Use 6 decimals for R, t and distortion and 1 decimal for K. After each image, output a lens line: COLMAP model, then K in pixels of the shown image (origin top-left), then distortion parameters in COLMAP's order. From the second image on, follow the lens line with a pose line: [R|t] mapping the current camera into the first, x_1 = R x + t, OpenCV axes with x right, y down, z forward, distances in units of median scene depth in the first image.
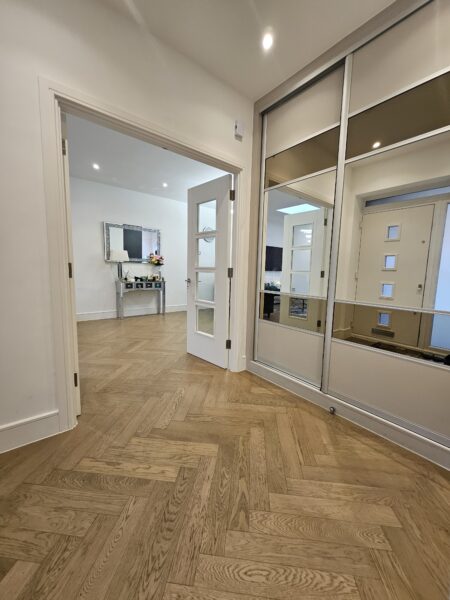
lens RADIAL K [[235.8, 0, 225.4], [0, 235.8, 297.6], [0, 0, 1]] dist [0.008137, 0.001461]
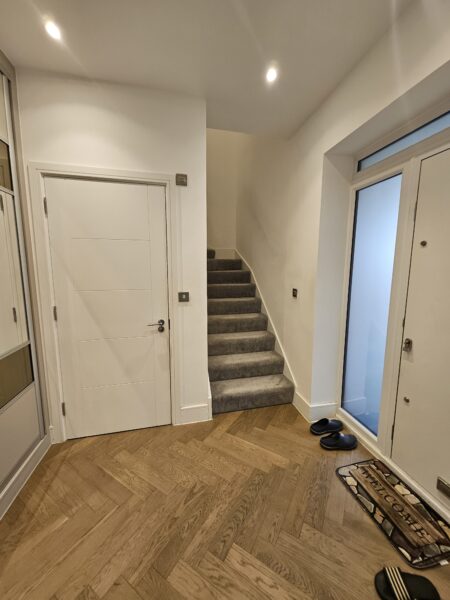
lens RADIAL K [[235.8, 0, 225.7], [0, 235.8, 298.2], [0, 0, 1]] dist [0.008137, 0.001461]
pose [[-0.898726, -0.084905, 0.430212, -0.545308], [0.027865, 0.968036, 0.249259, -0.498451], [-0.437624, 0.236004, -0.867633, 1.694541]]
